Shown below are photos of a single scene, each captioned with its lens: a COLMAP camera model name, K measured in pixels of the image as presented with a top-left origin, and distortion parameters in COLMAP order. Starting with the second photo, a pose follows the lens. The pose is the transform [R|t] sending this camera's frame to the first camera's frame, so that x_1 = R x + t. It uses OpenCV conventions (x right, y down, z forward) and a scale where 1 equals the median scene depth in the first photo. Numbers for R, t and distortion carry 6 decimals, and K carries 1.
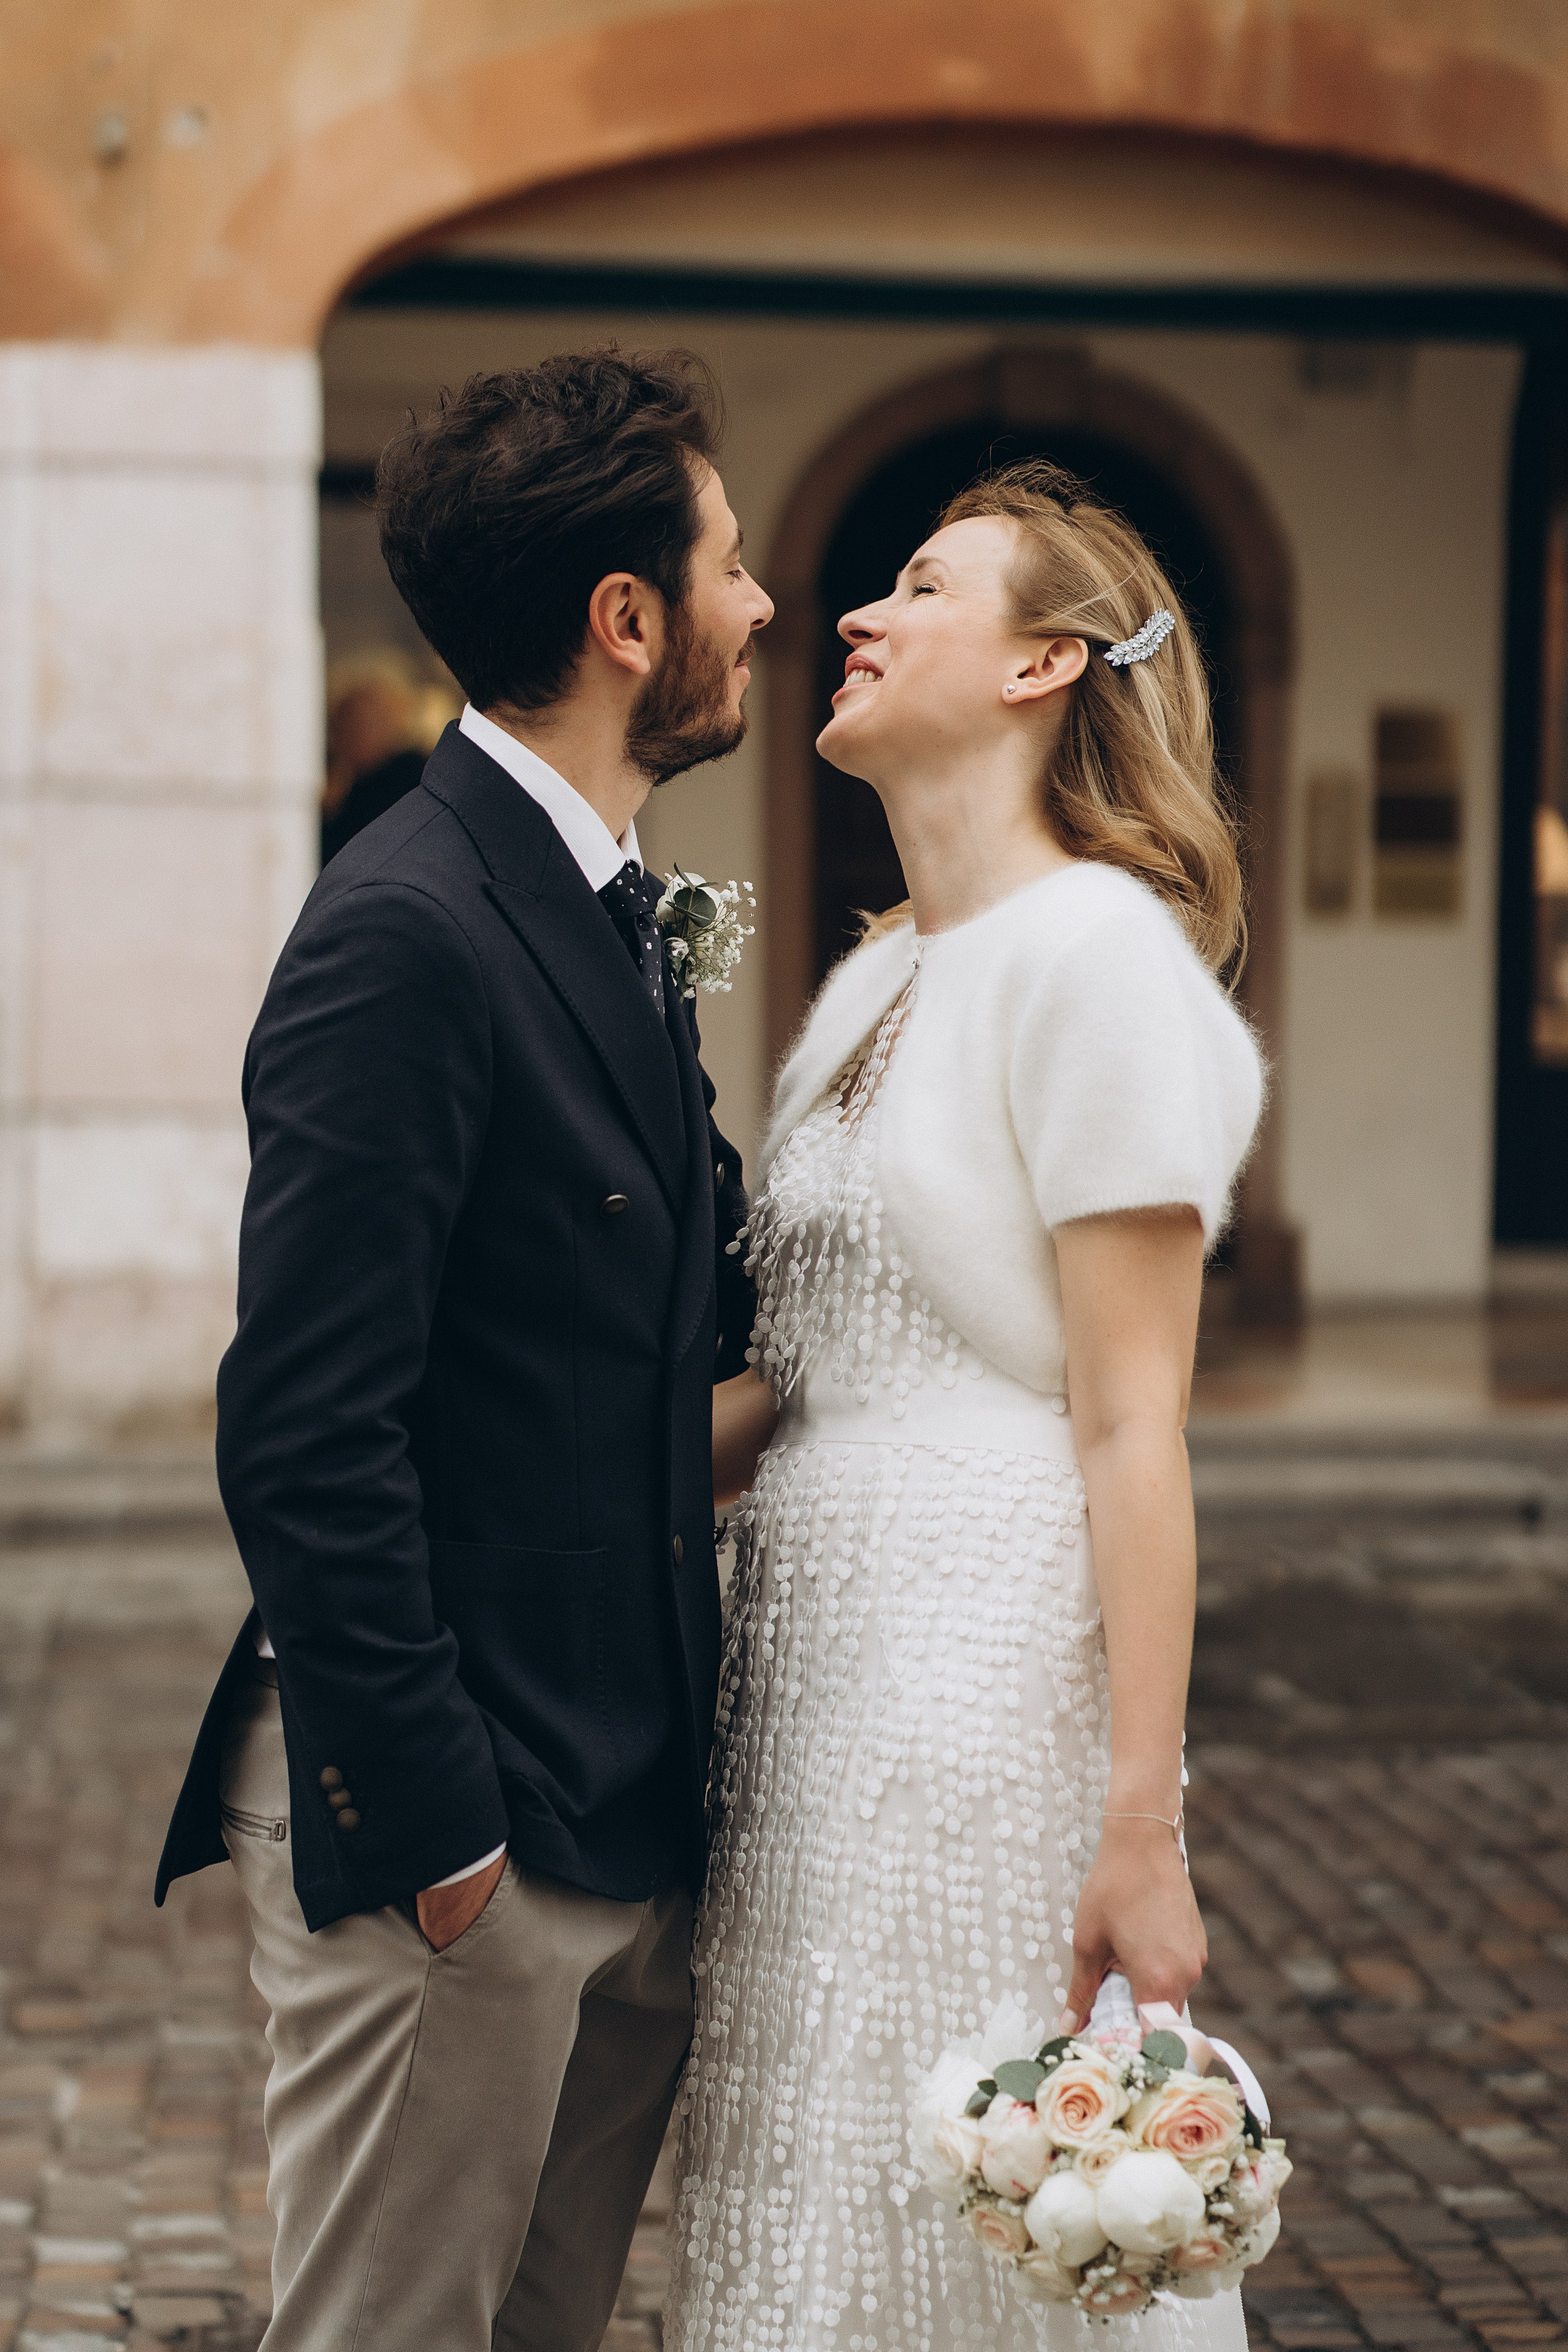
lens RADIAL K [[6067.8, 0, 818.8], [0, 6067.8, 1160.7], [0, 0, 1]] dist [0.869288, -10.737280]
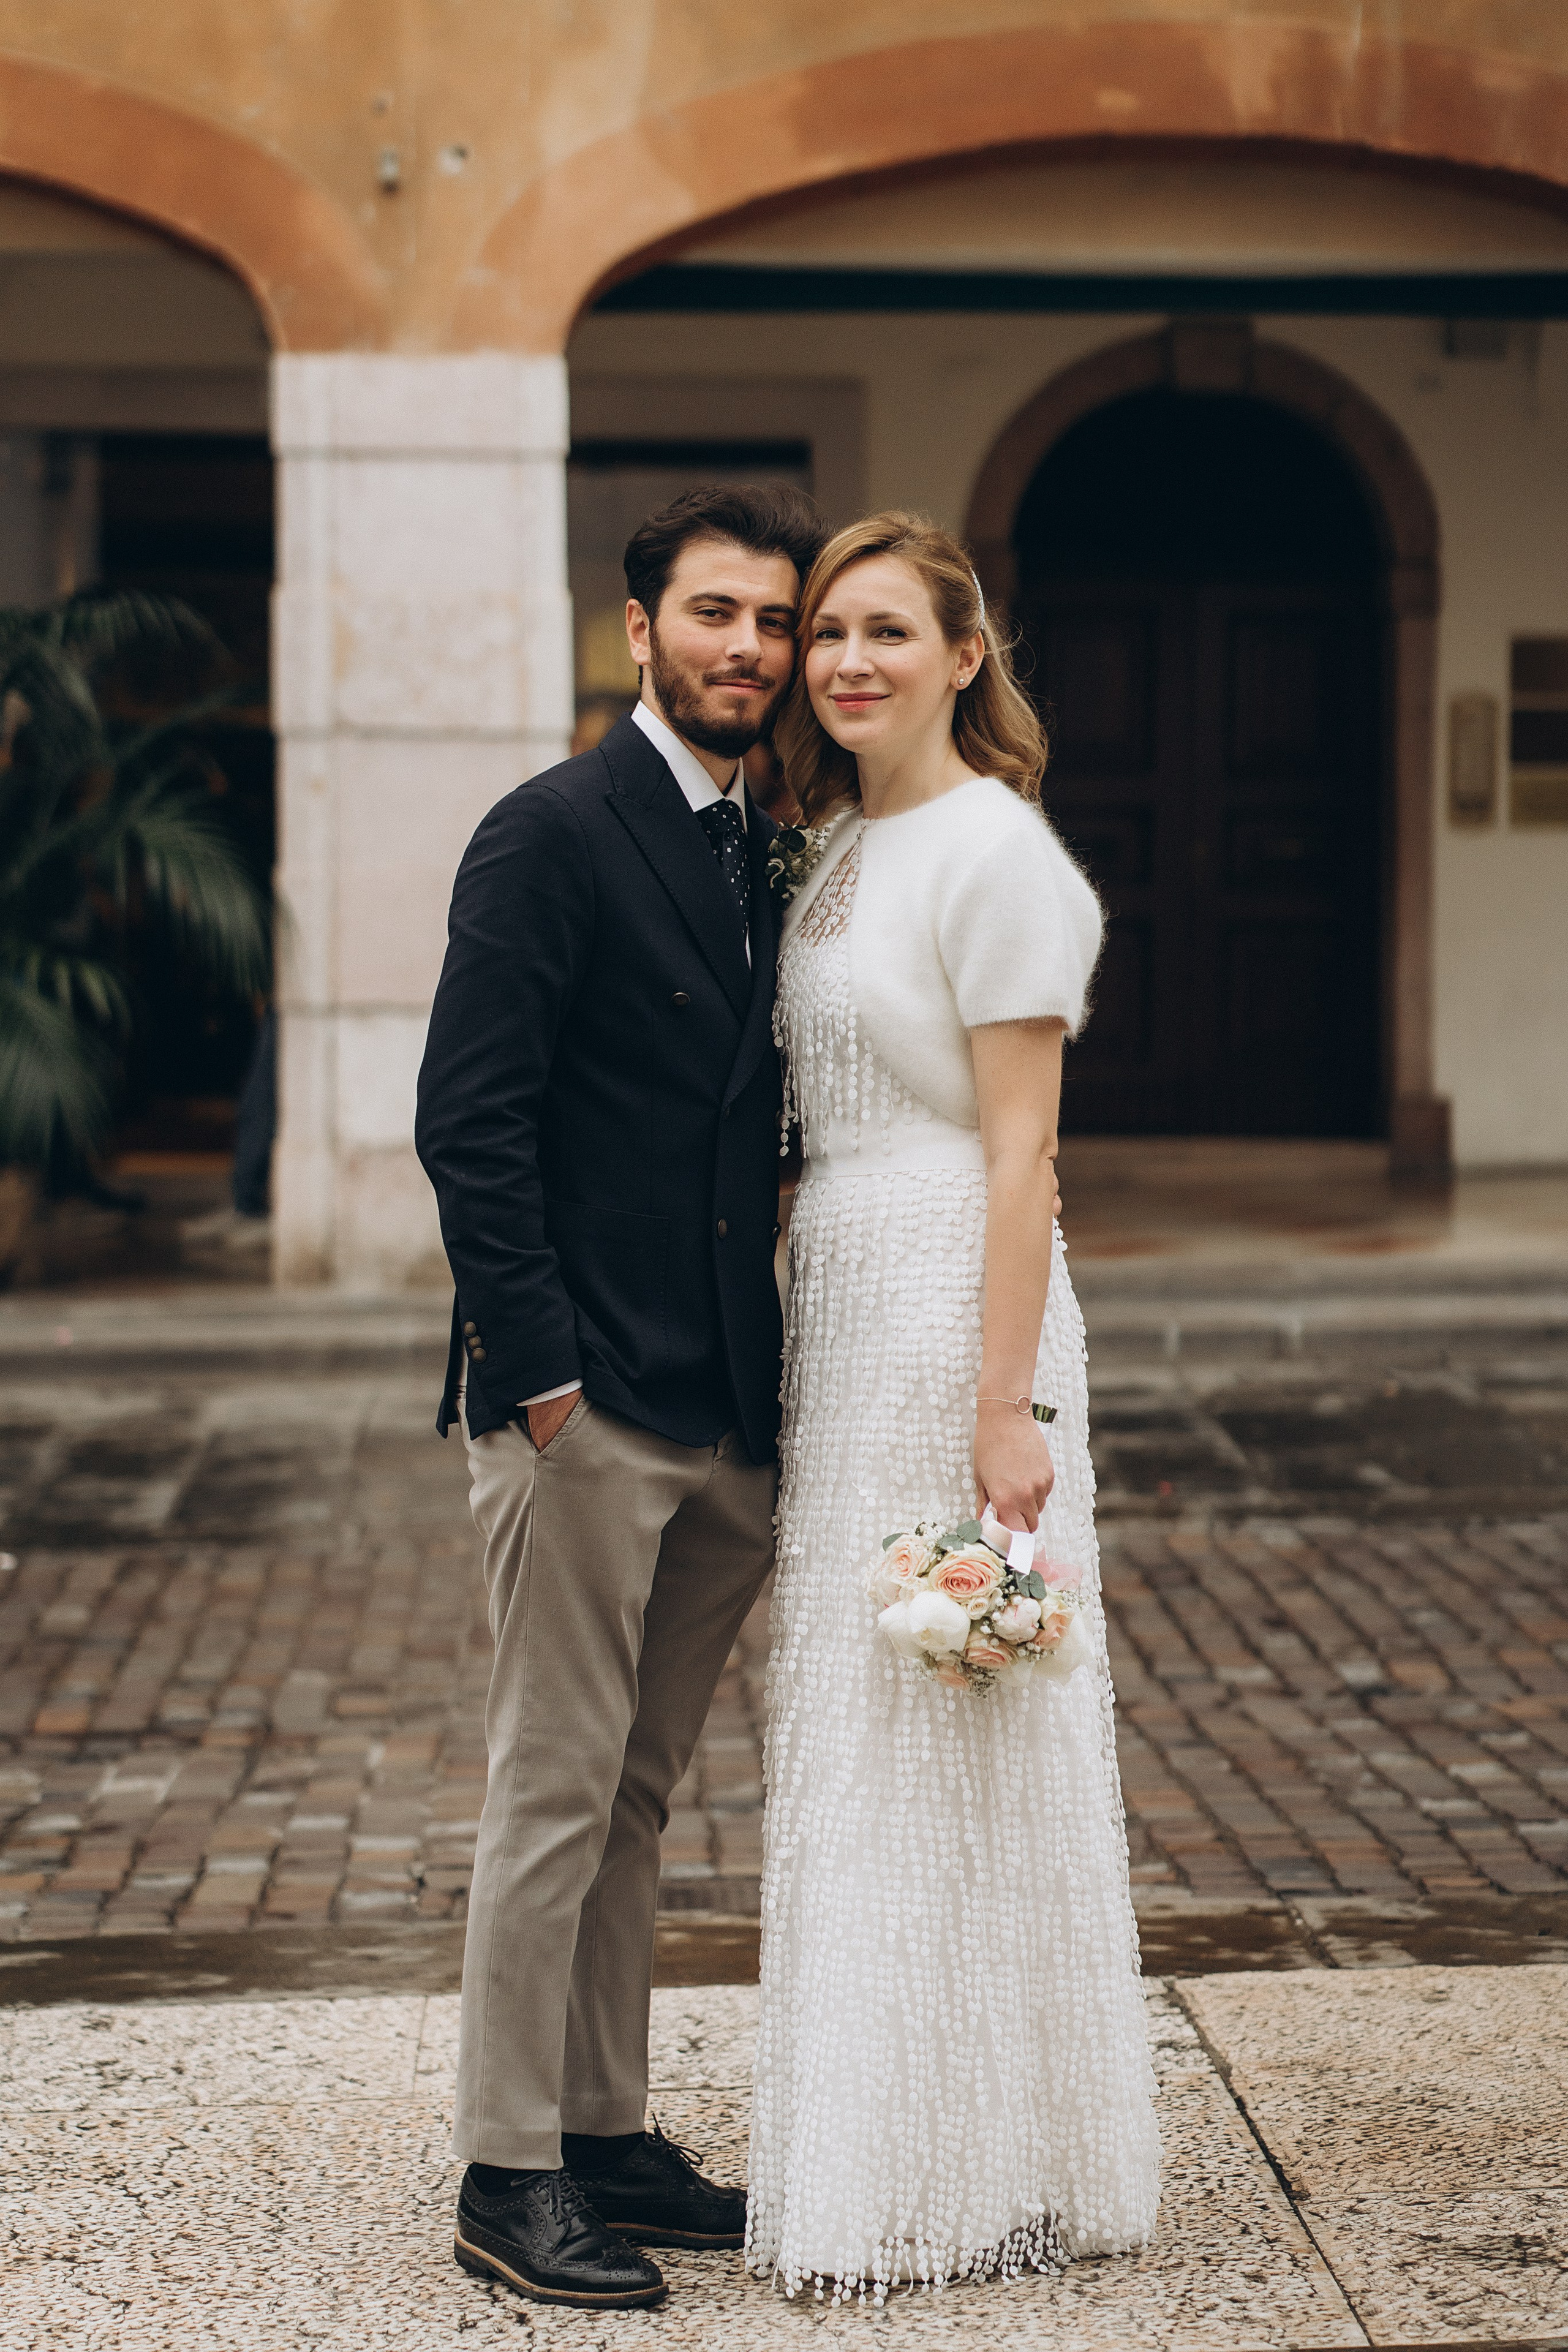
lens RADIAL K [[6067.8, 0, 818.8], [0, 6067.8, 1160.7], [0, 0, 1]] dist [0.869288, -10.737280]
pose [[0.998828, -0.011349, -0.047058, 0.028431], [0.011994, 0.999837, 0.013463, 0.009546], [0.046897, -0.014012, 0.998801, -0.239096]]
